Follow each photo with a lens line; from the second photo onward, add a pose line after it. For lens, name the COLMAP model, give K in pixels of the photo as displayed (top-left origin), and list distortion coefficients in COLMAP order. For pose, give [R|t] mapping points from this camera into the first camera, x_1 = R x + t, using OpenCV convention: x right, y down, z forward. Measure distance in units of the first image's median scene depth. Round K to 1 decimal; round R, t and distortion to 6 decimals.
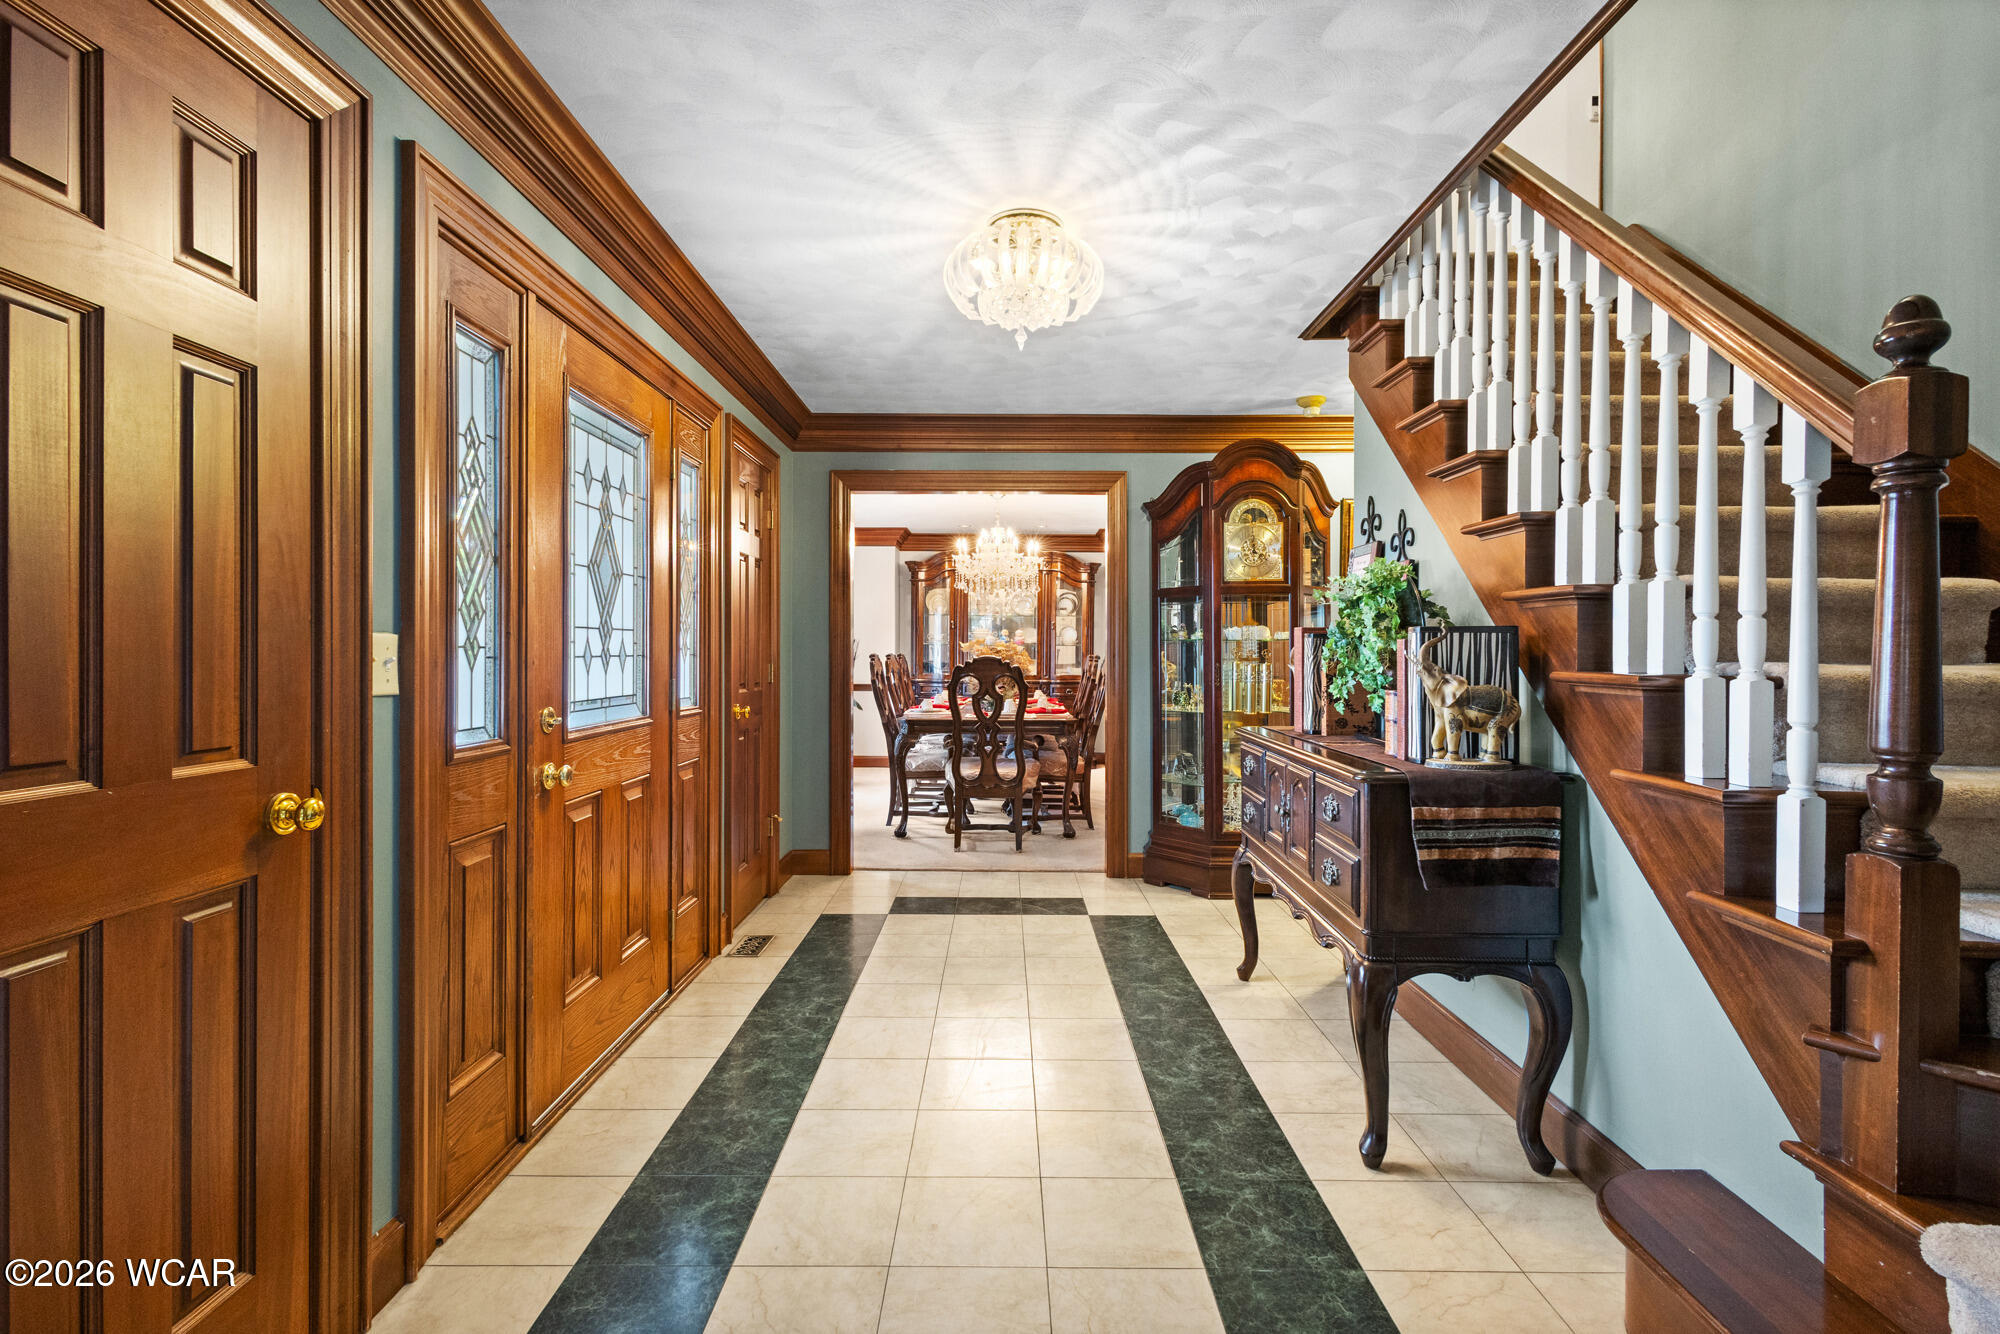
lens RADIAL K [[930.4, 0, 996.1], [0, 930.4, 675.1], [0, 0, 1]] dist [0.006223, -0.000005]
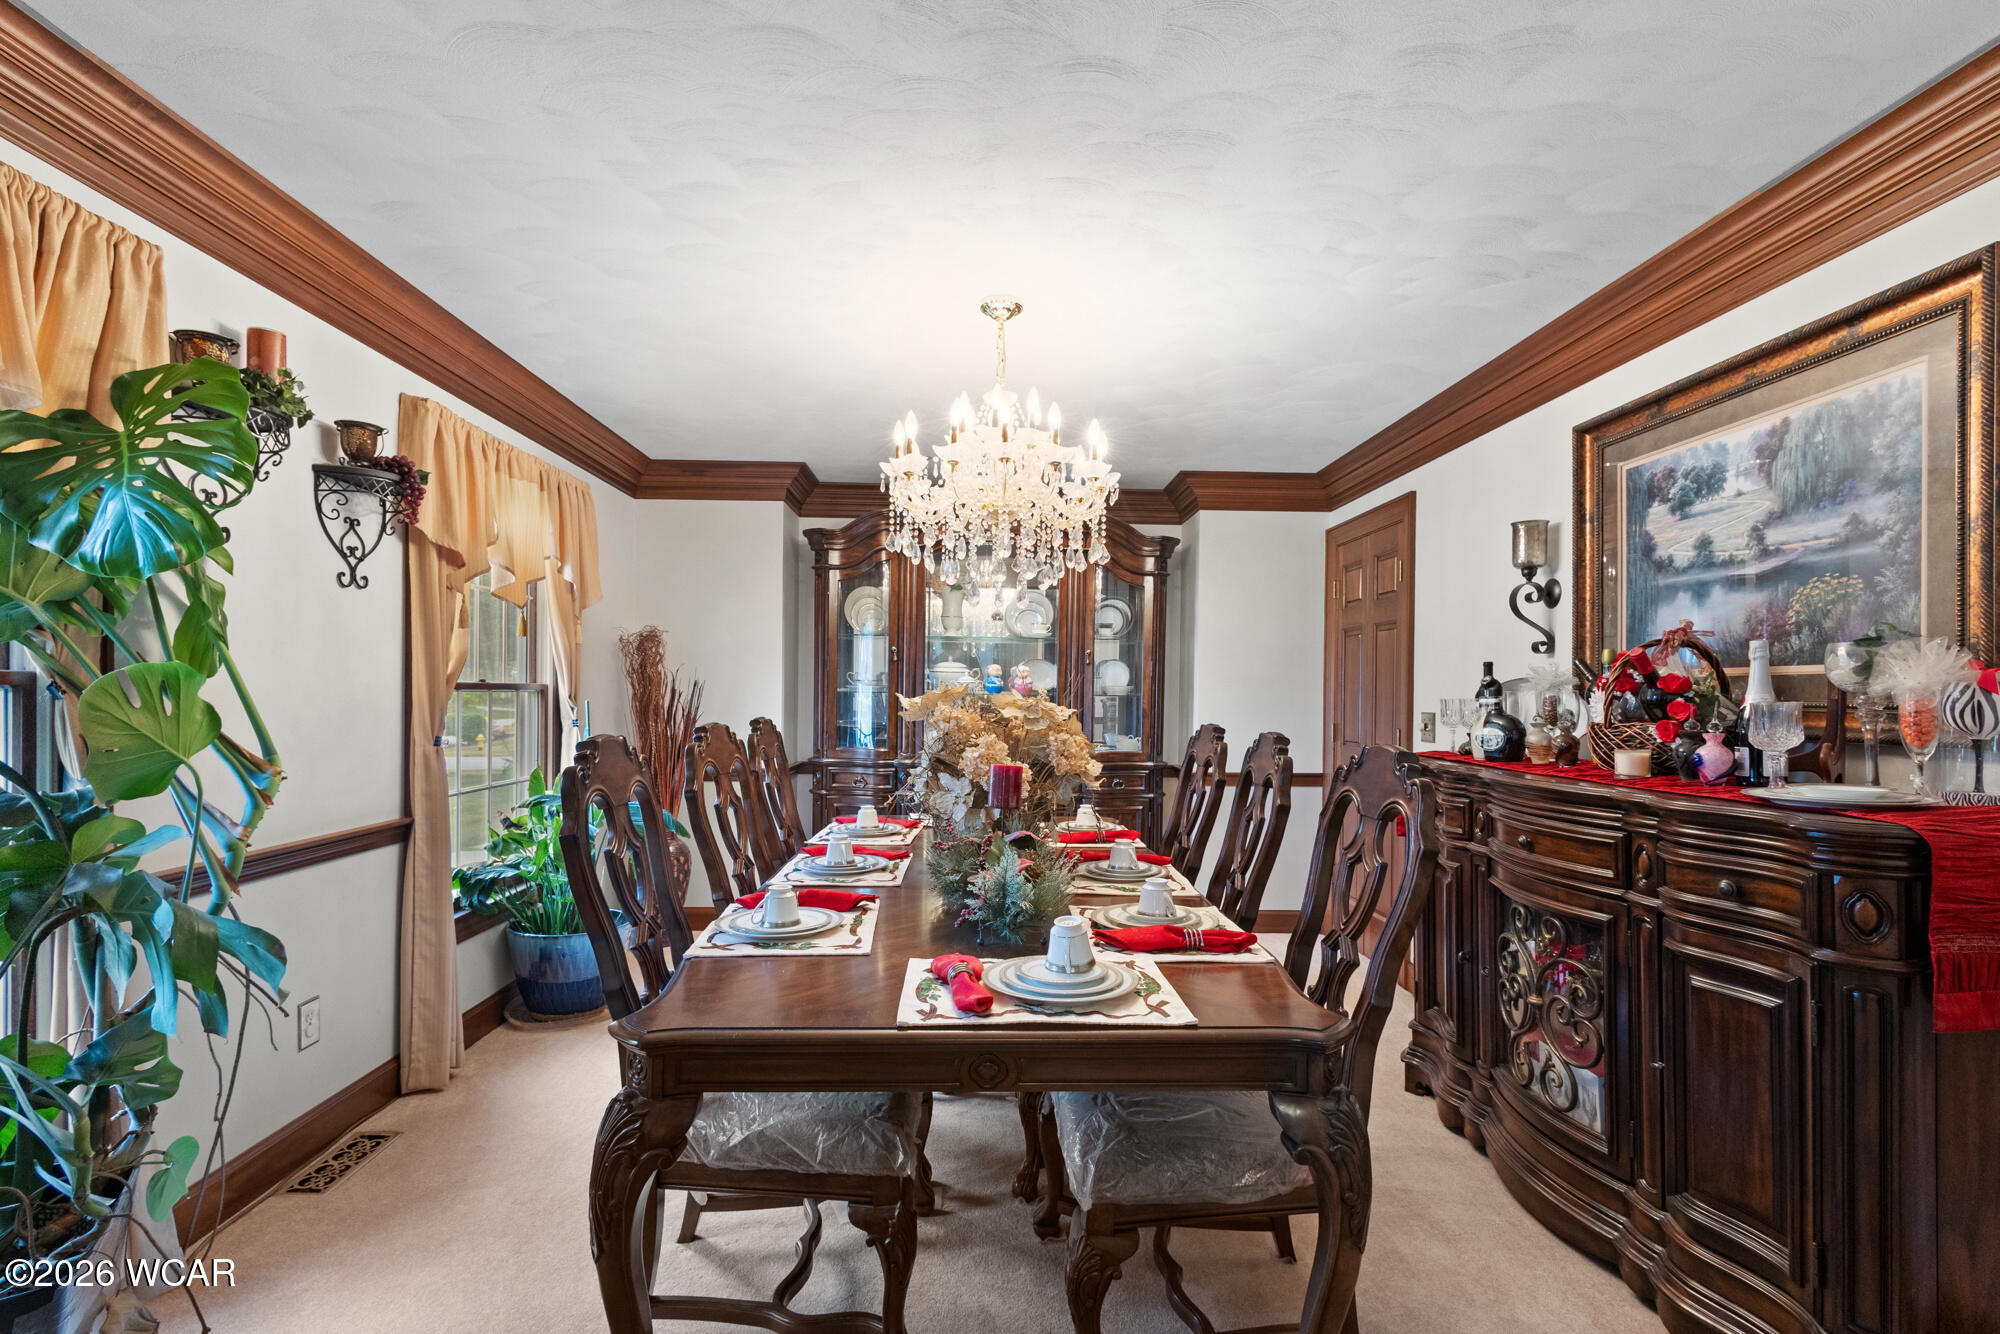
lens RADIAL K [[930.4, 0, 996.1], [0, 930.4, 675.1], [0, 0, 1]] dist [0.006223, -0.000005]
pose [[0.999150, 0.004719, 0.040947, -0.011759], [-0.002957, 0.999071, -0.042986, -0.020913], [-0.041112, 0.042829, 0.998236, 0.483913]]
